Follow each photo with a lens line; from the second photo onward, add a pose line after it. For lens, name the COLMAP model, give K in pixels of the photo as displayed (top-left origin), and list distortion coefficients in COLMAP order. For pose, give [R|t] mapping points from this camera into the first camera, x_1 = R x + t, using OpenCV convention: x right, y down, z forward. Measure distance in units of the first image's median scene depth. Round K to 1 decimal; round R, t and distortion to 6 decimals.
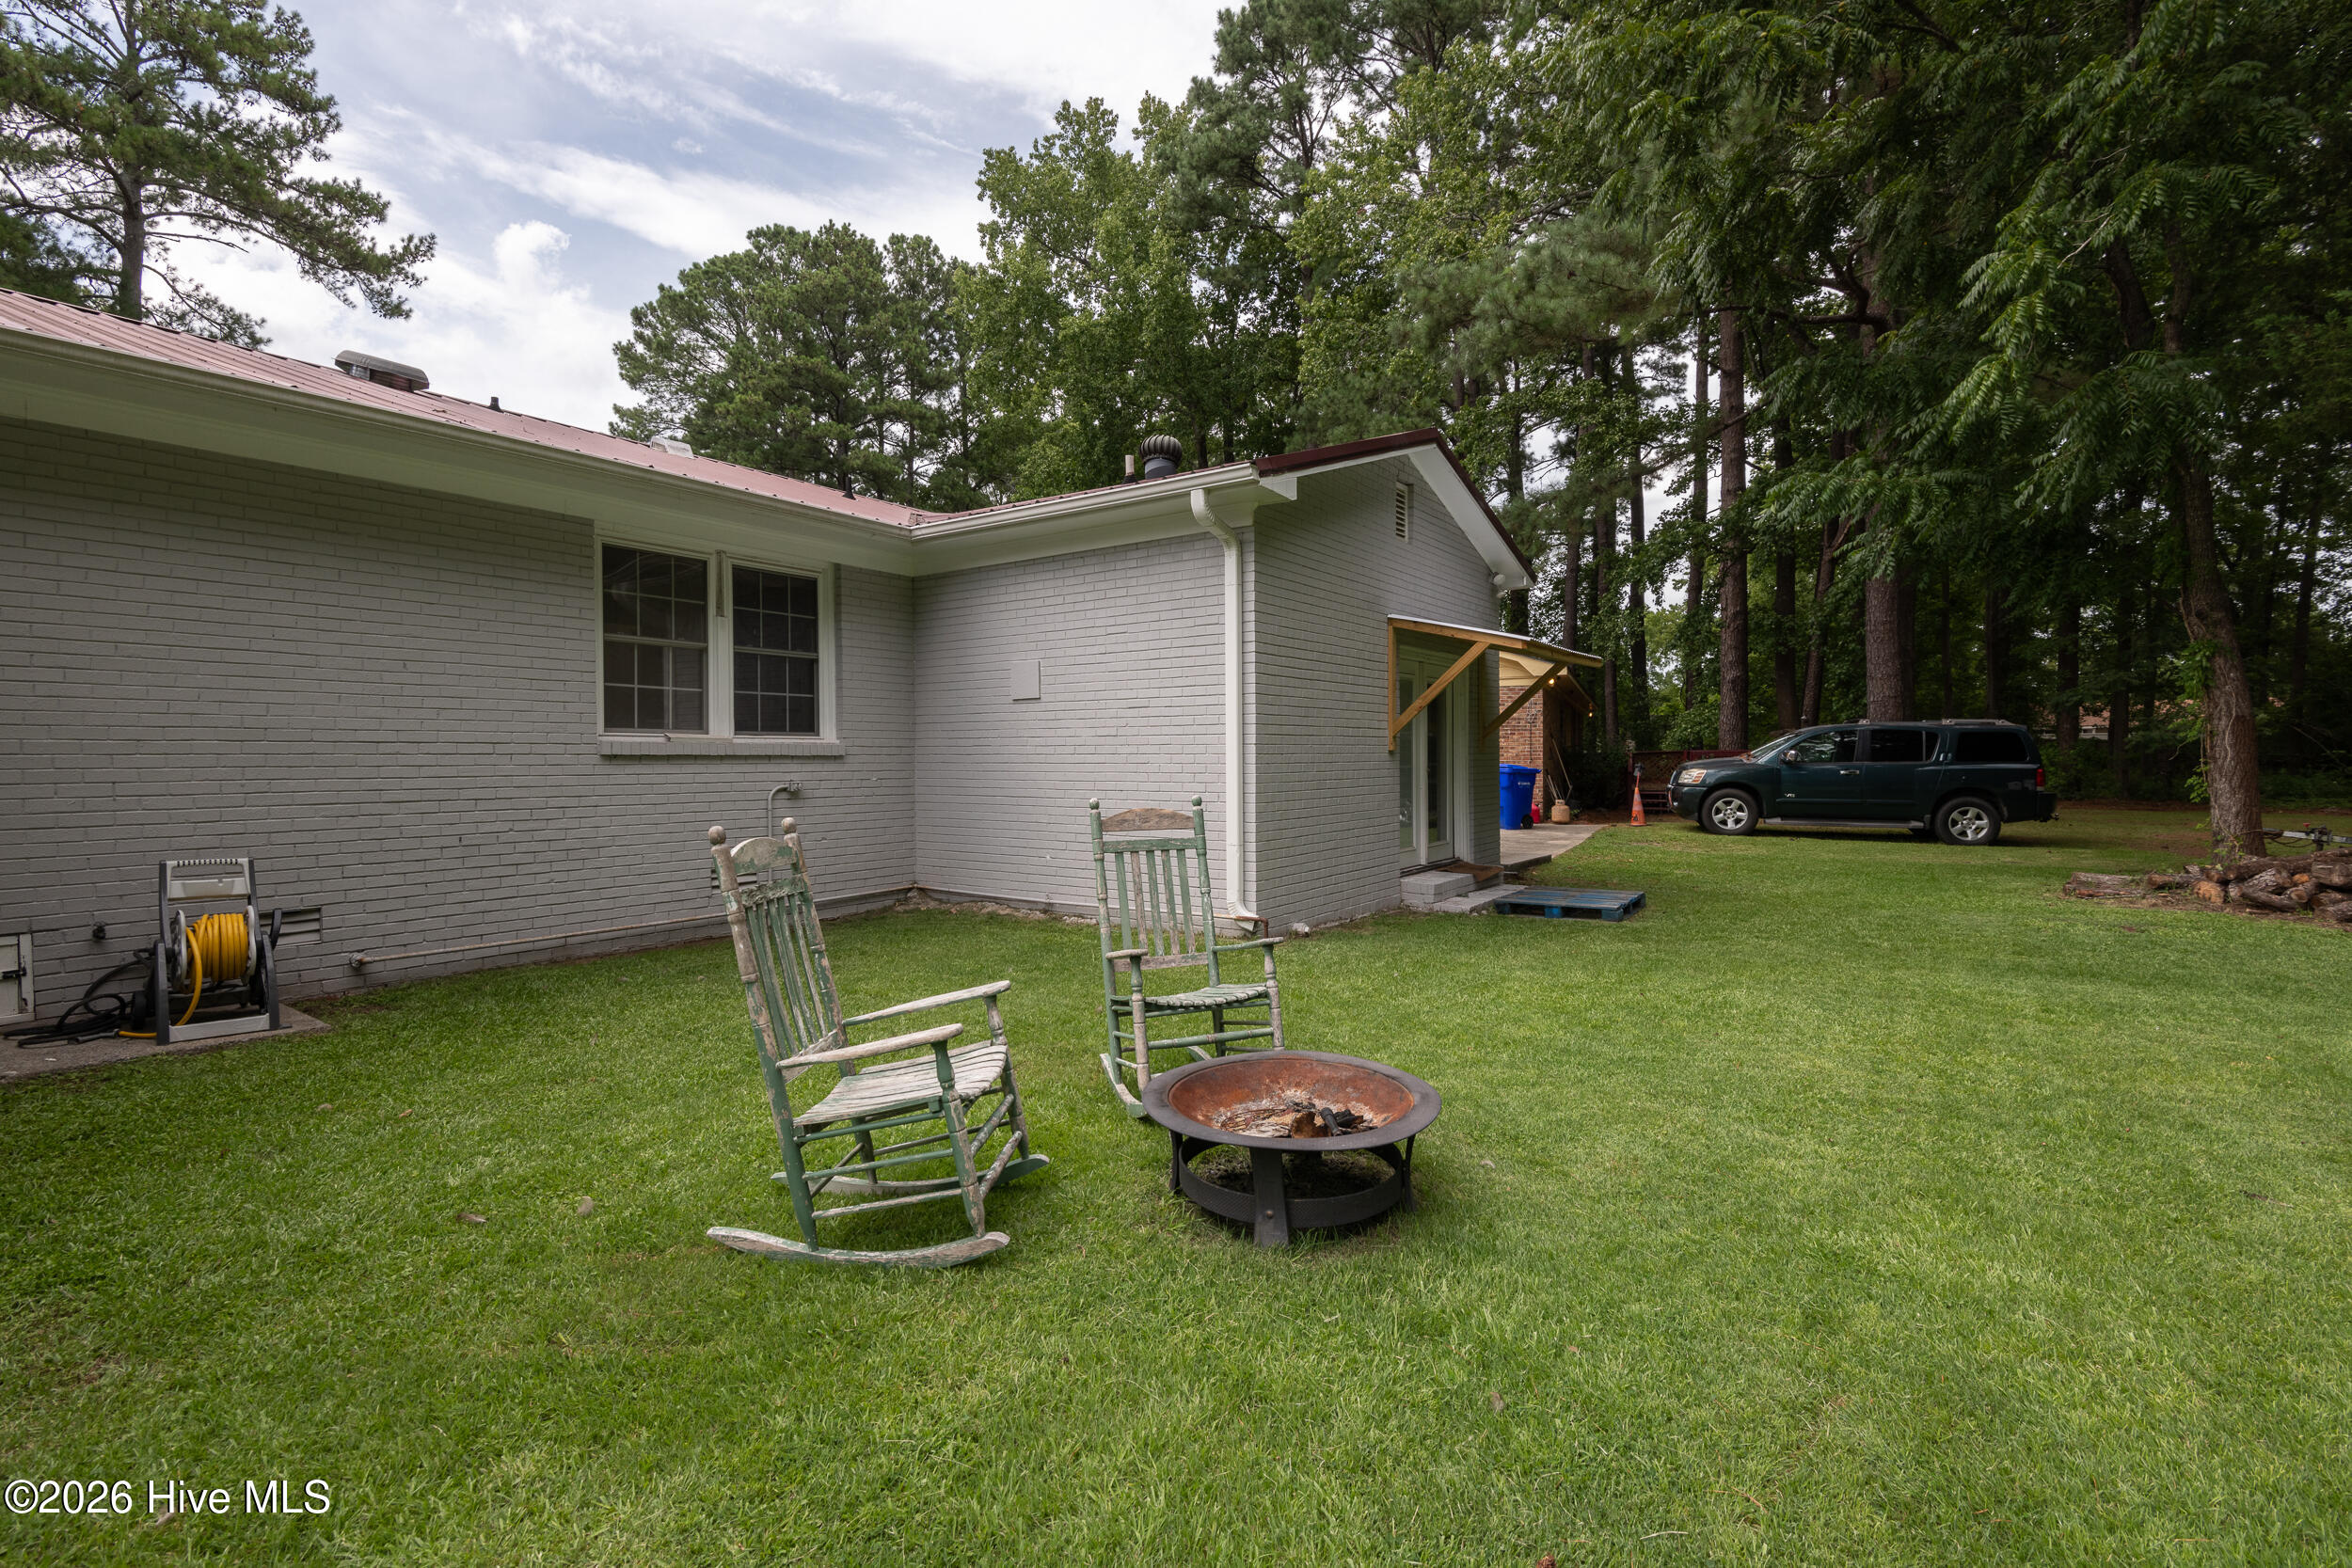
lens RADIAL K [[1113.6, 0, 1154.1], [0, 1113.6, 777.1], [0, 0, 1]] dist [0.032468, -0.011952]
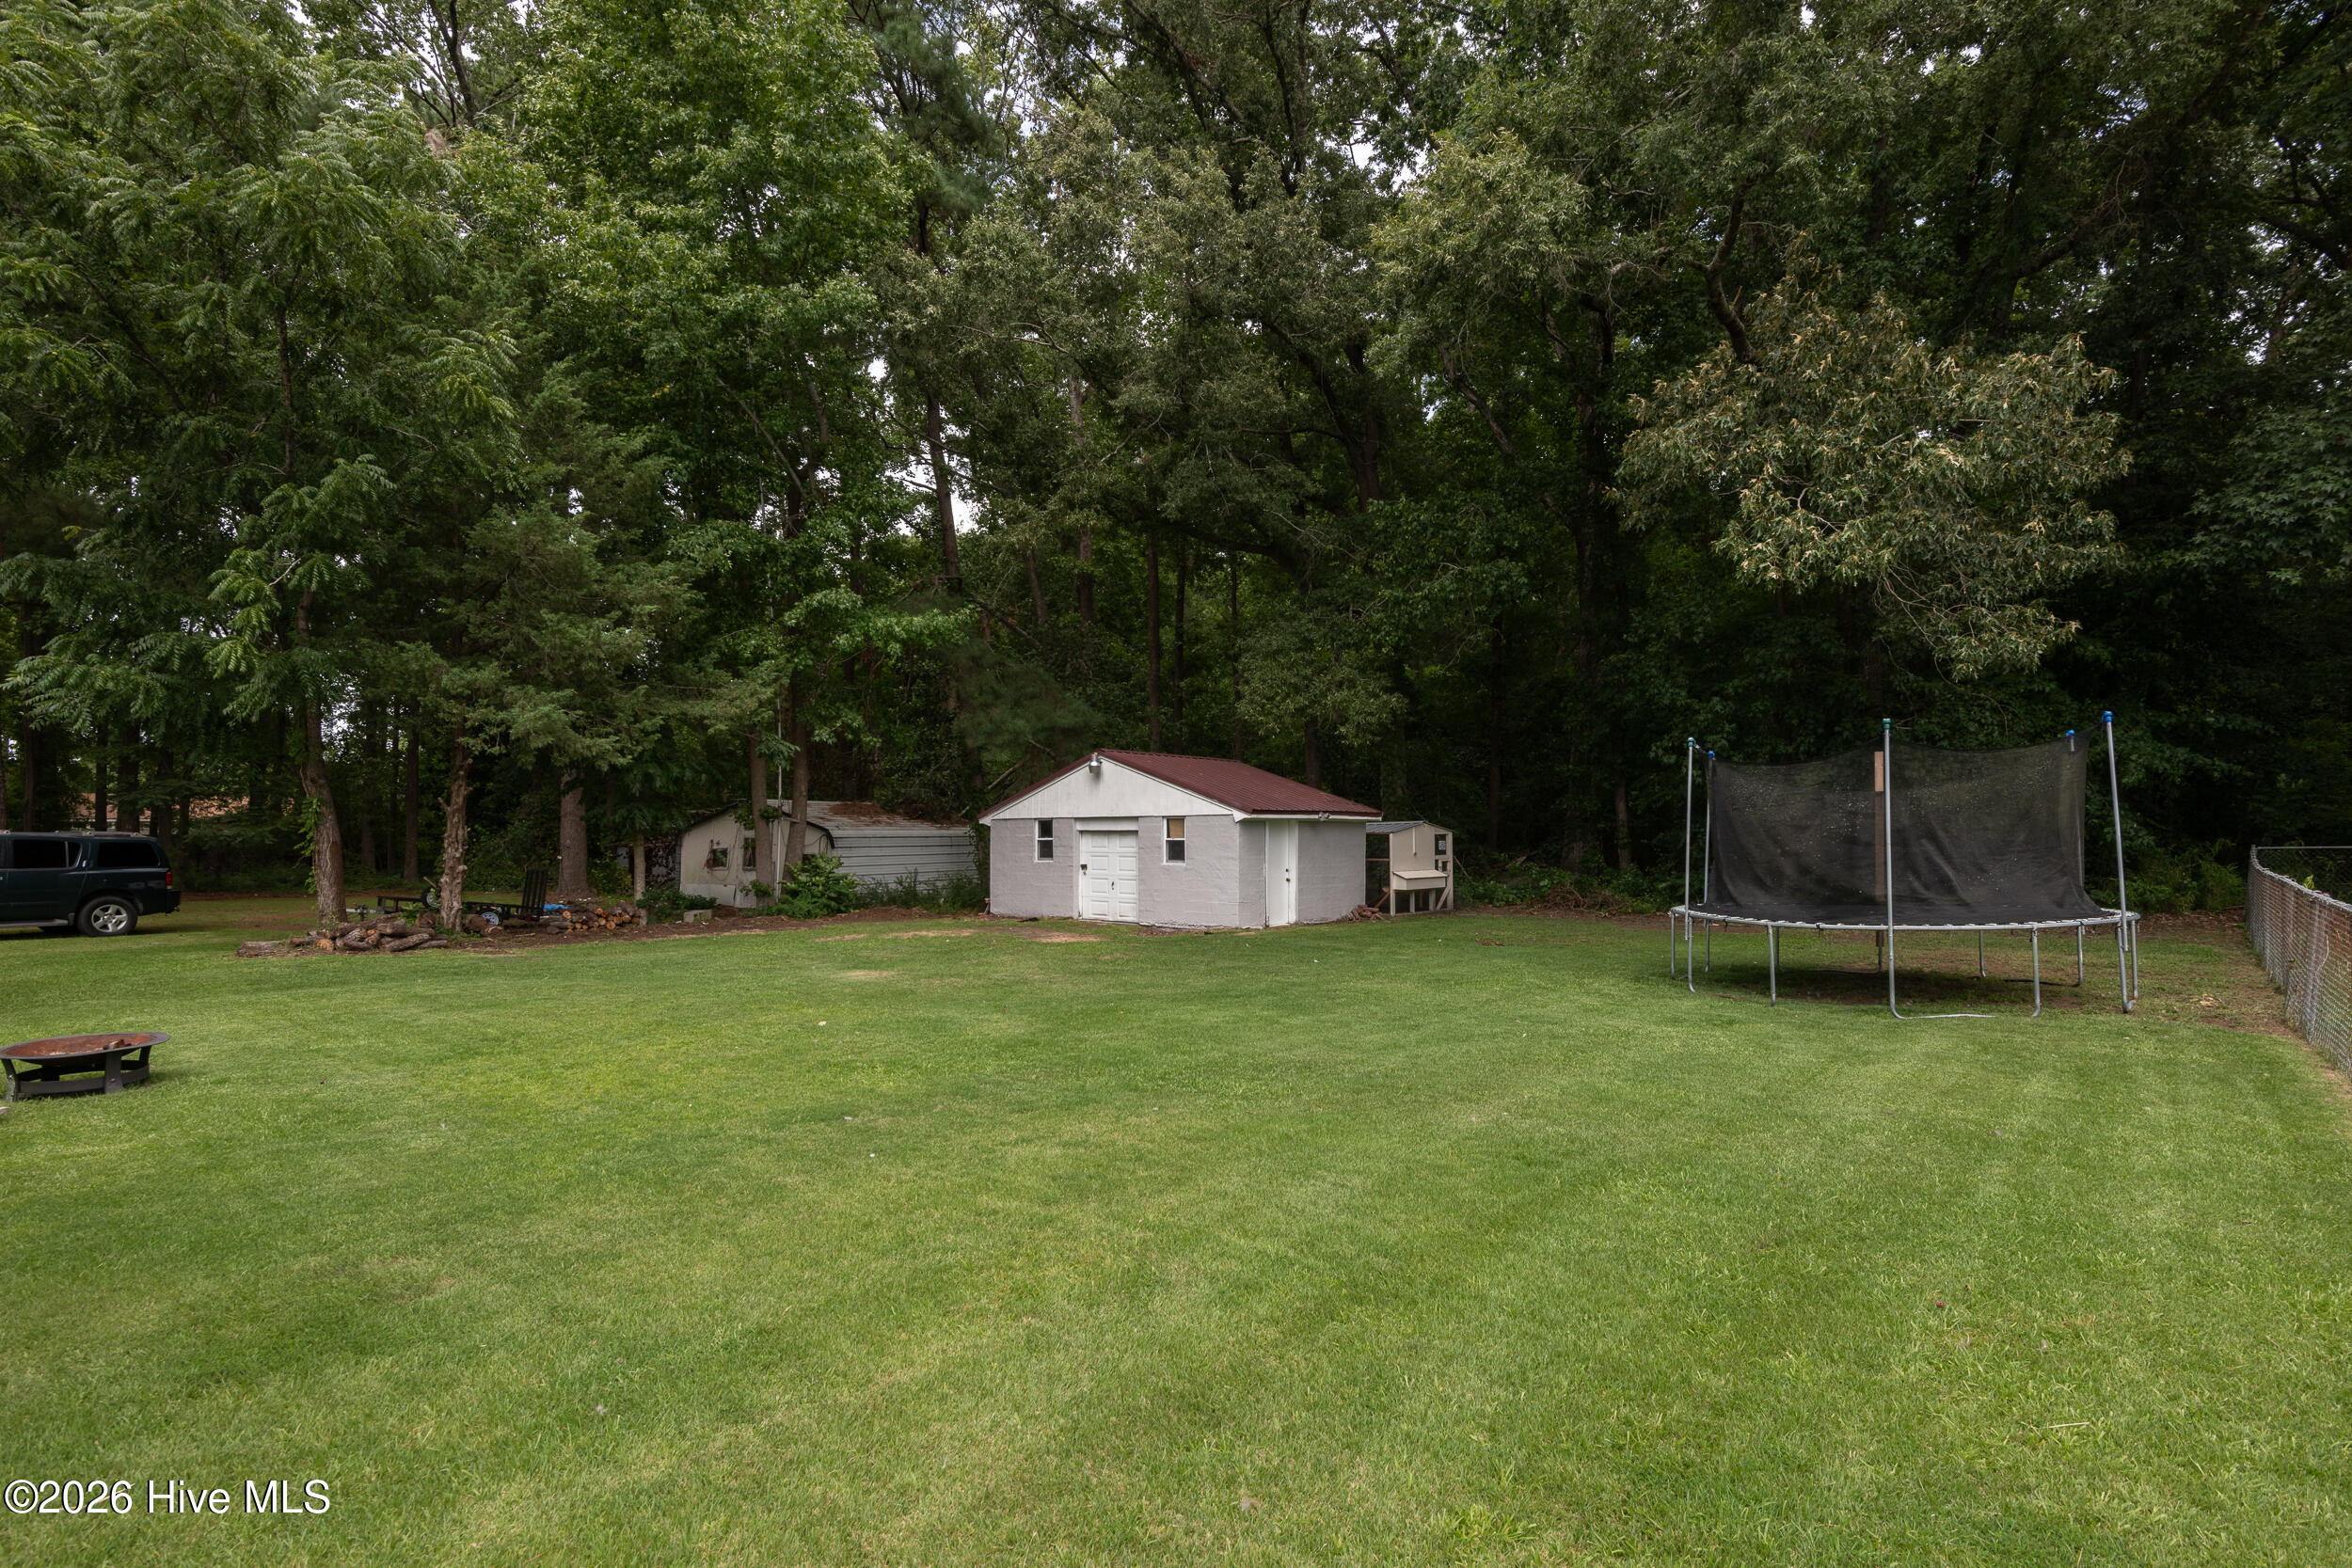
lens RADIAL K [[1113.6, 0, 1201.3], [0, 1113.6, 832.7], [0, 0, 1]] dist [0.032468, -0.011952]
pose [[0.104705, 0.010036, 0.994453, -0.364107], [0.019052, 0.999745, -0.012095, -0.013287], [-0.994321, 0.020213, 0.104487, -0.288698]]
